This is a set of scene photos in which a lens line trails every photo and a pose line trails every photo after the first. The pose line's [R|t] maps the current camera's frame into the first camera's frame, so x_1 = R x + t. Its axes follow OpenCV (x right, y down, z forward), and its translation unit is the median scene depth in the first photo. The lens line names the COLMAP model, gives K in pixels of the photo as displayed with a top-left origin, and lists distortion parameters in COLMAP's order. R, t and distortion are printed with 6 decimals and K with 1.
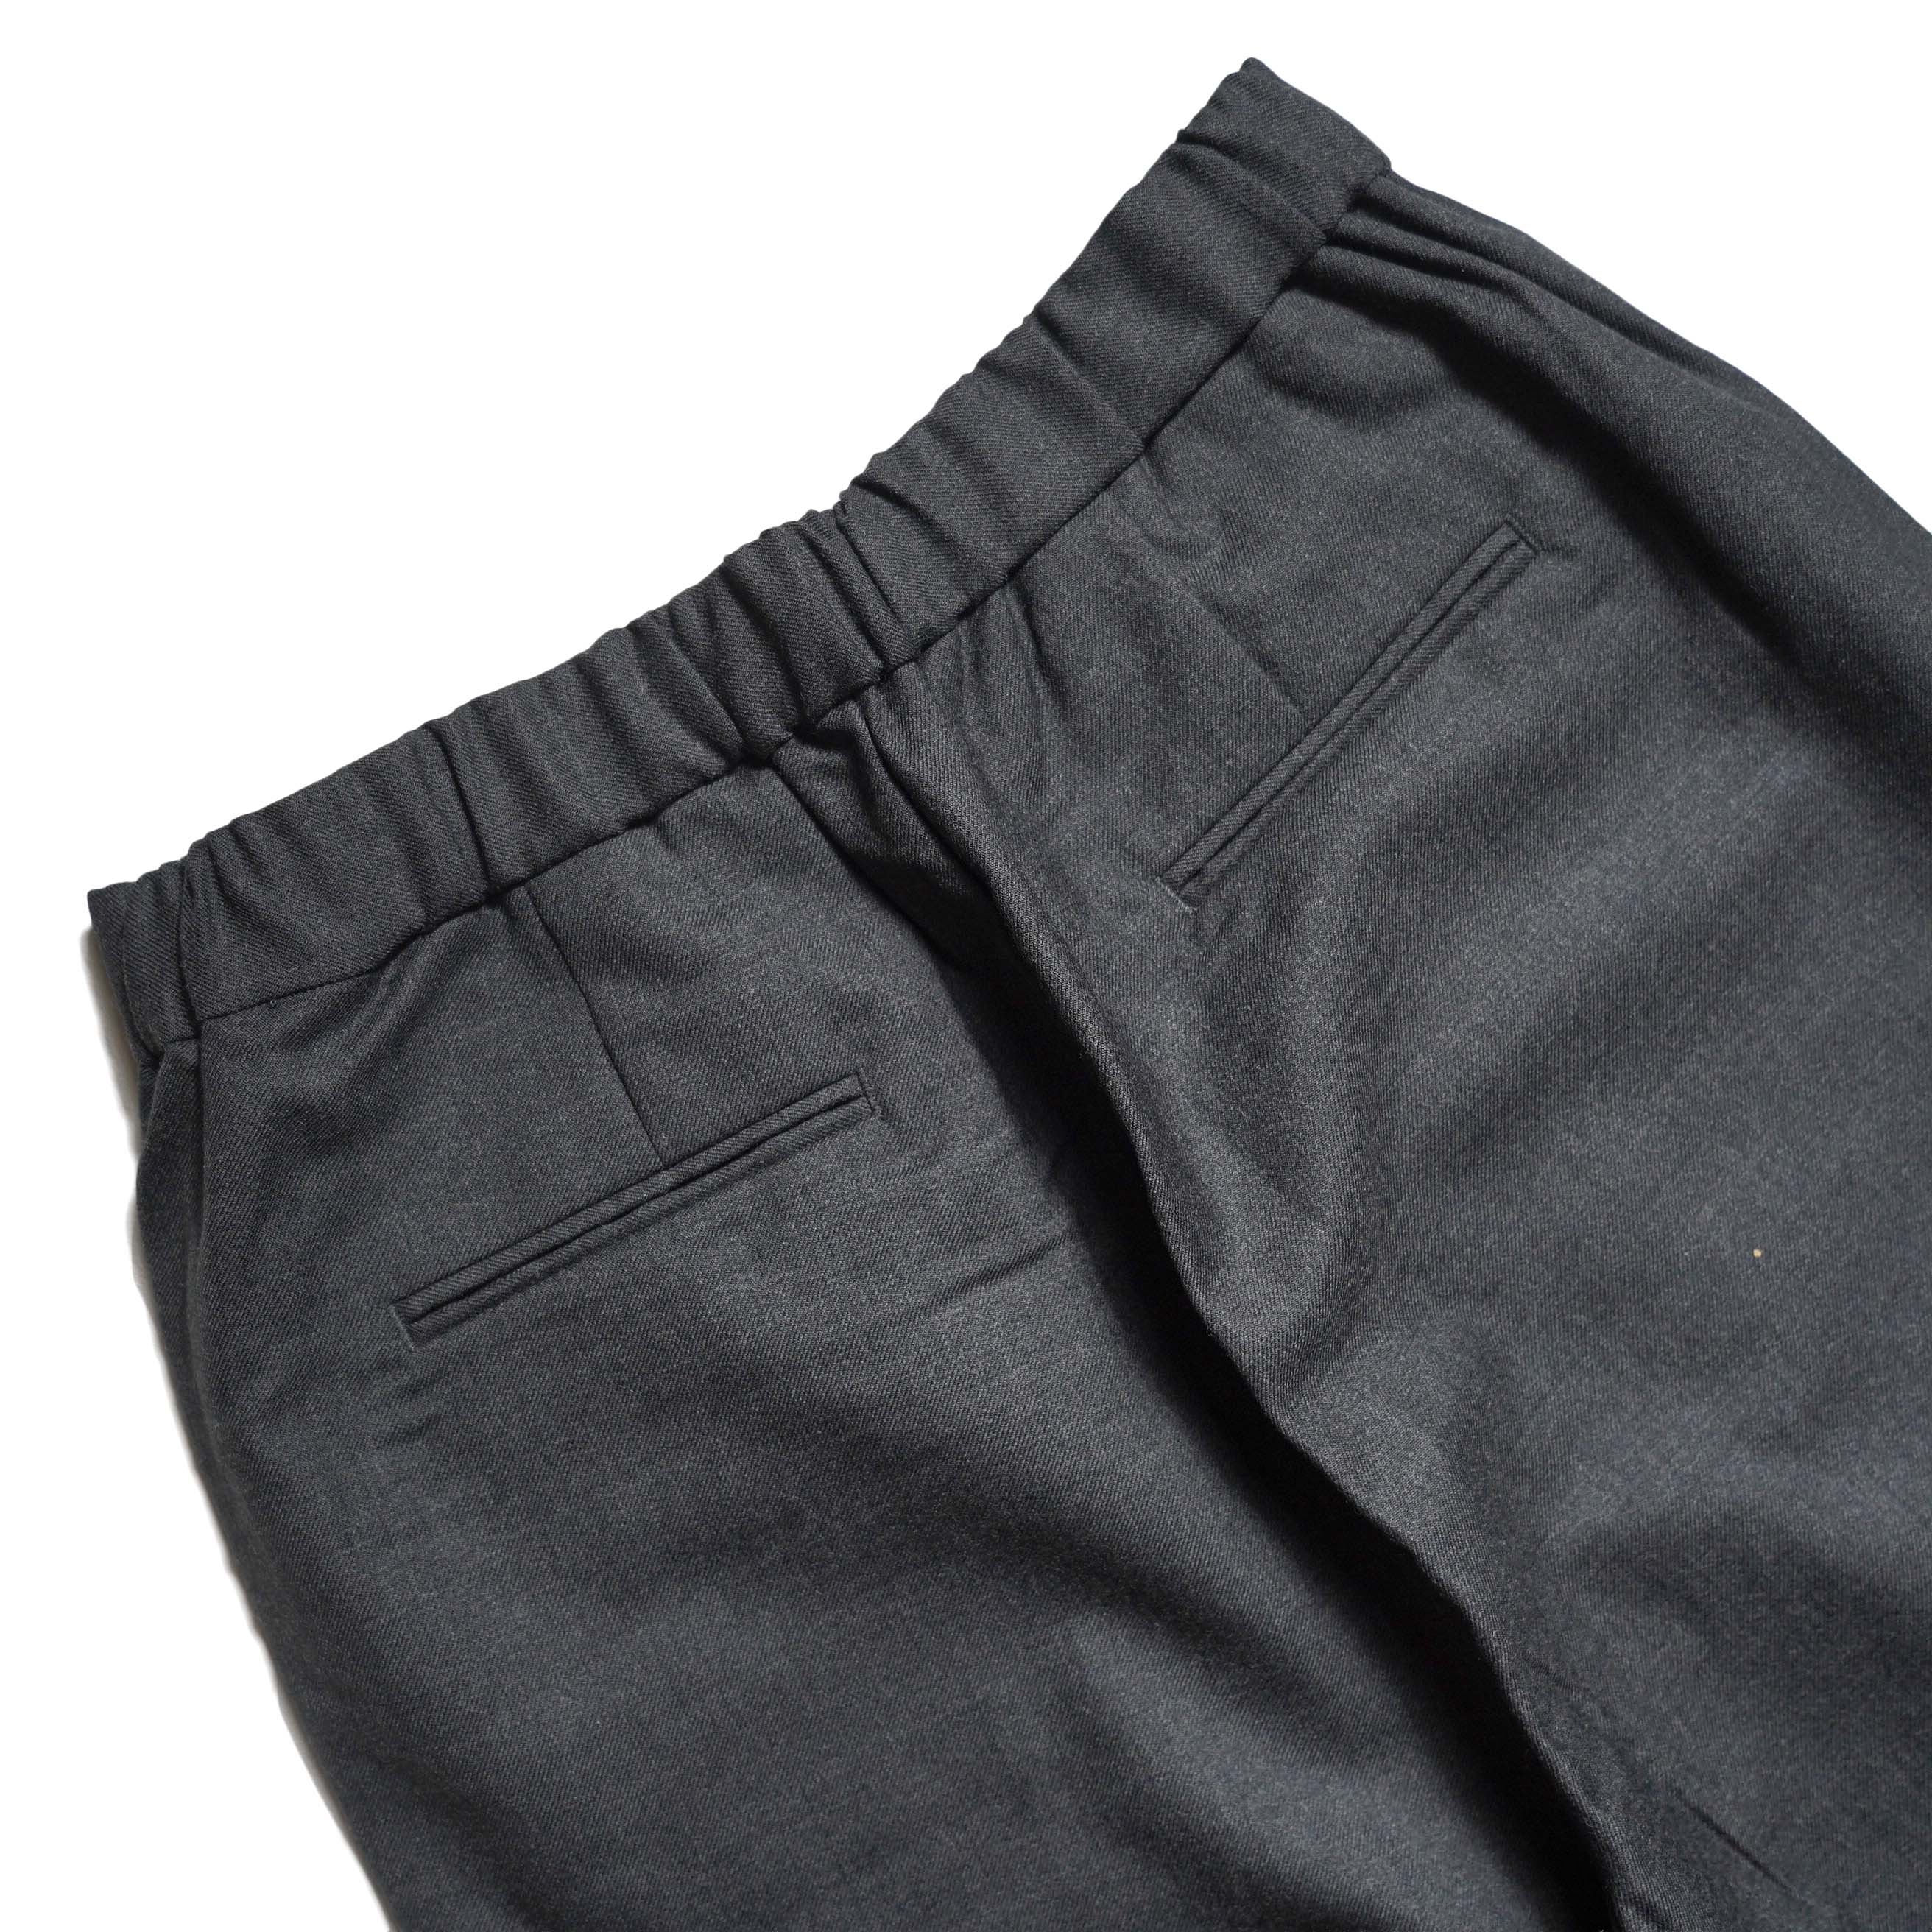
lens RADIAL K [[2292.8, 0, 966.0], [0, 2292.8, 966.0], [0, 0, 1]] dist [-0.014803, 0.020118]
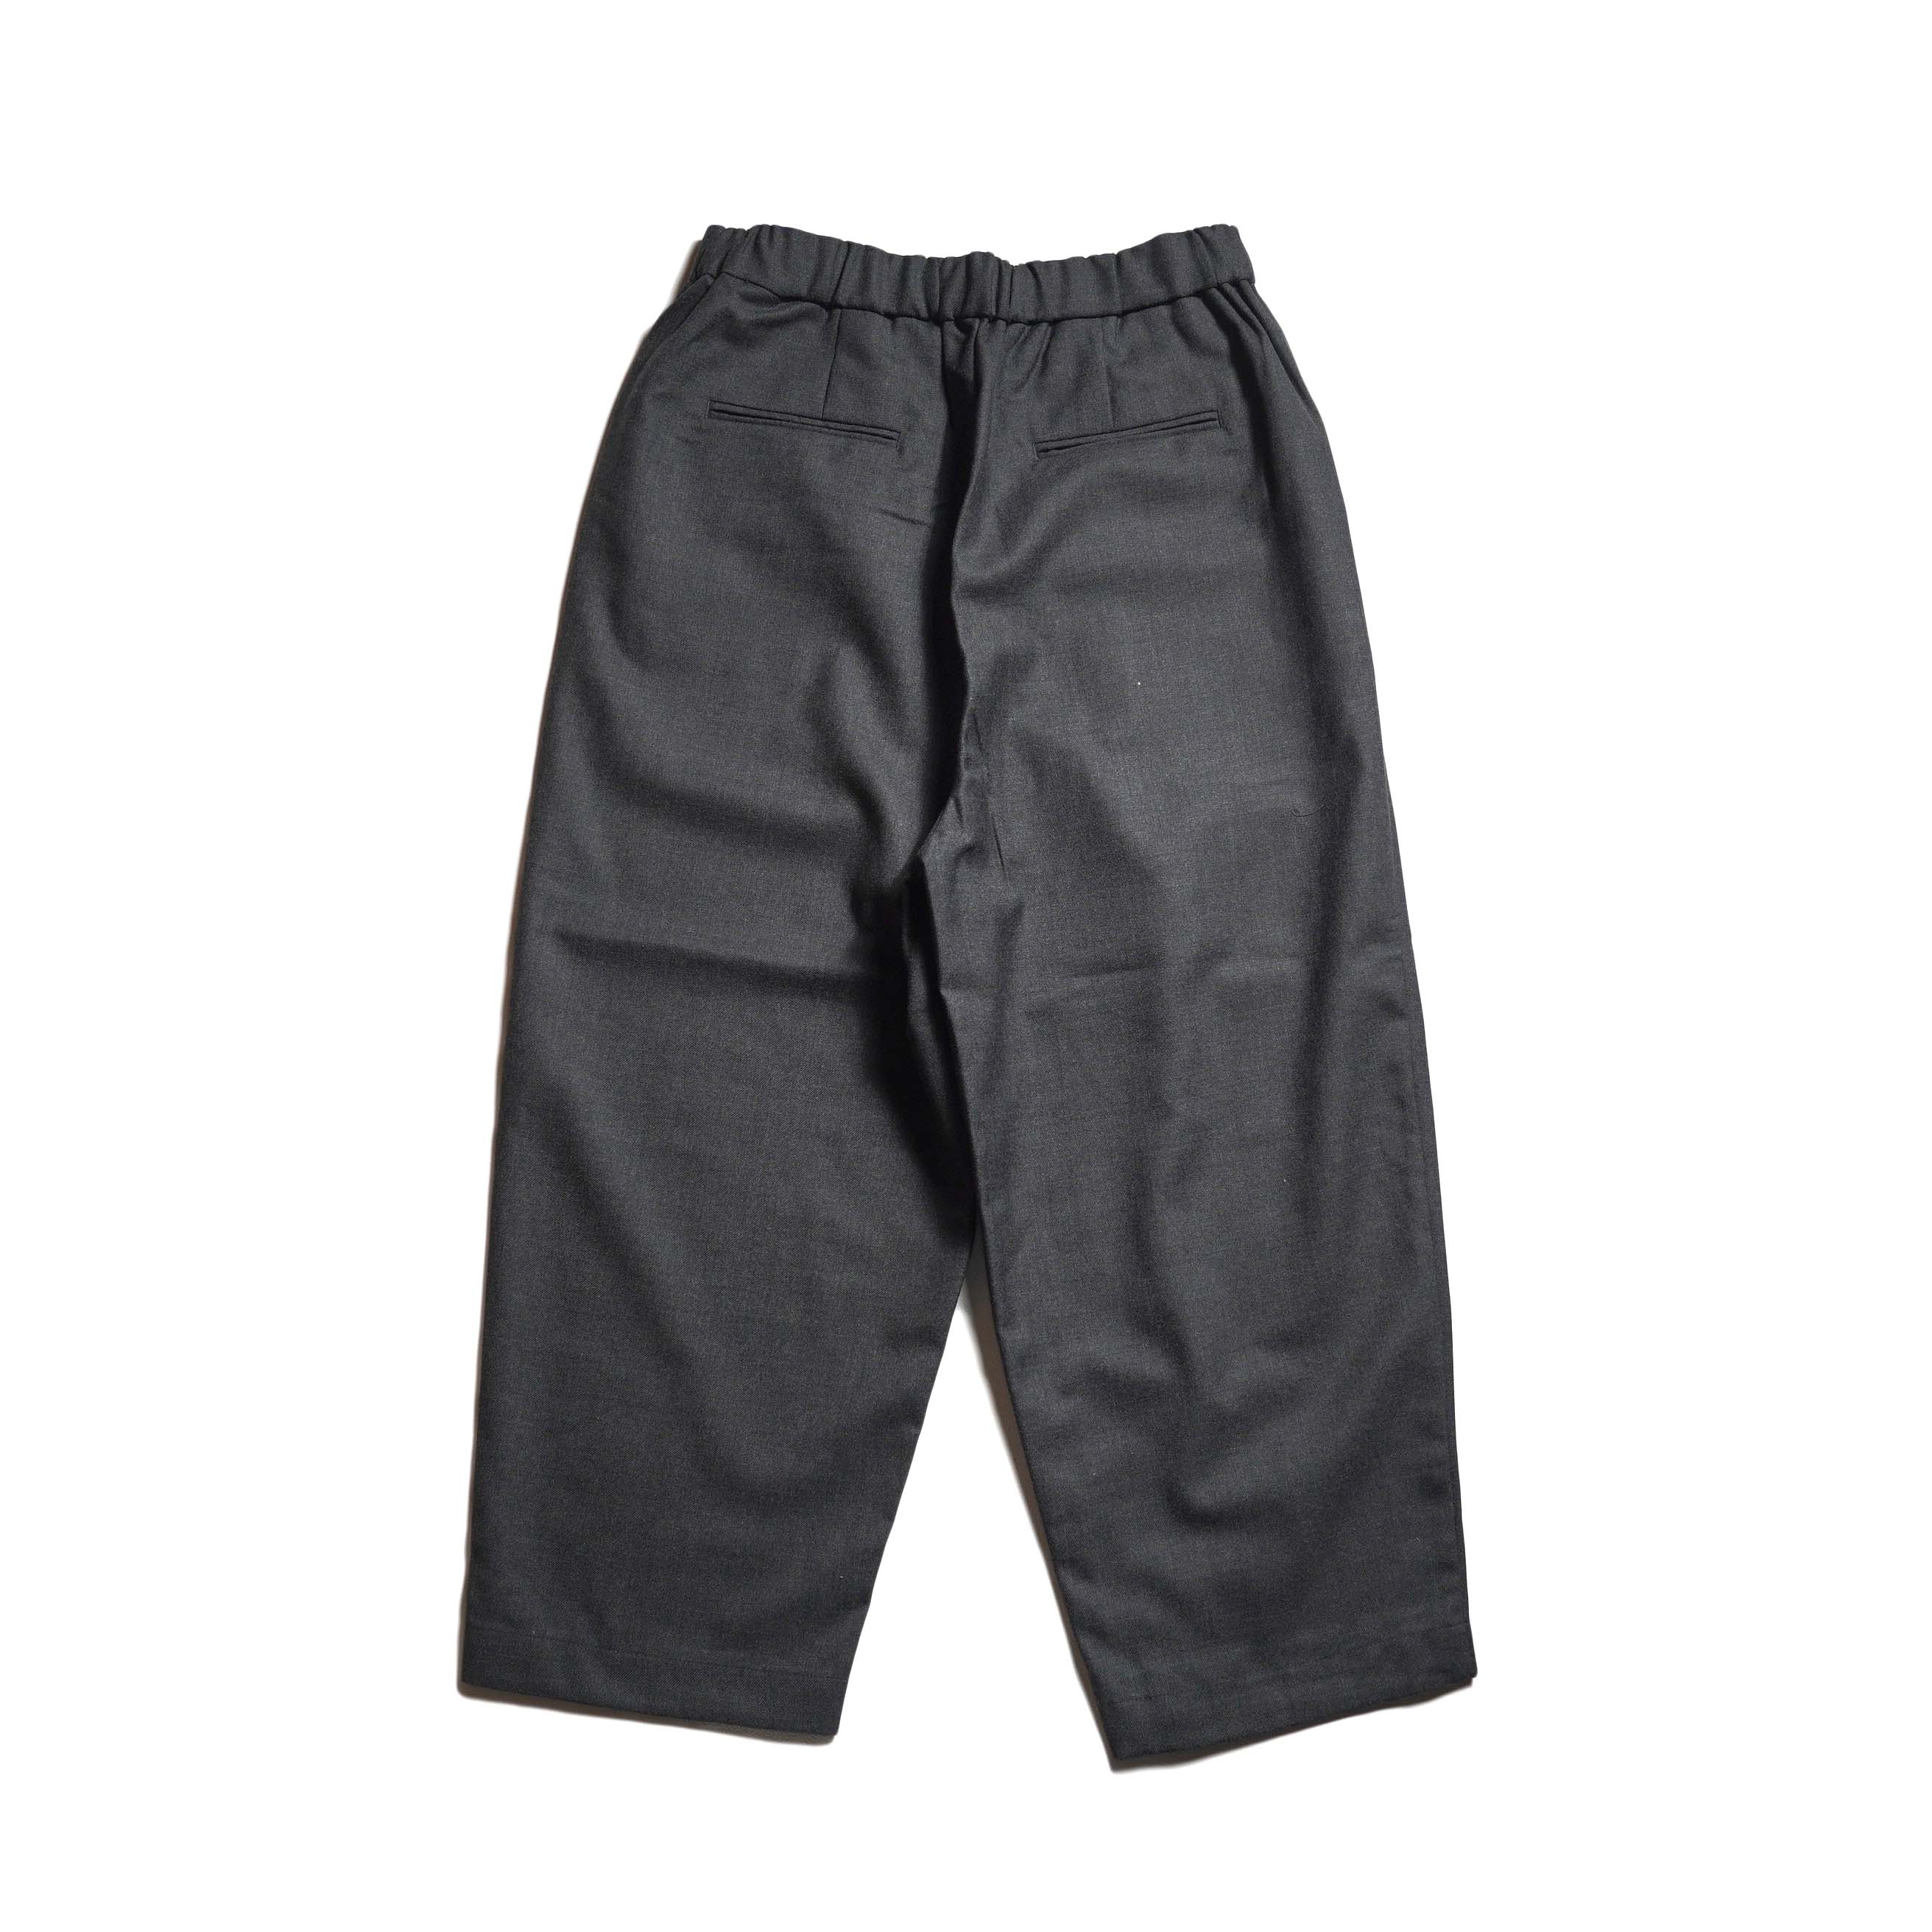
lens RADIAL K [[2292.8, 0, 966.0], [0, 2292.8, 966.0], [0, 0, 1]] dist [-0.014803, 0.020118]
pose [[0.812863, 0.575414, -0.090292, 0.620551], [-0.582419, 0.801277, -0.136906, 0.874683], [-0.006429, 0.163874, 0.986460, -1.552221]]
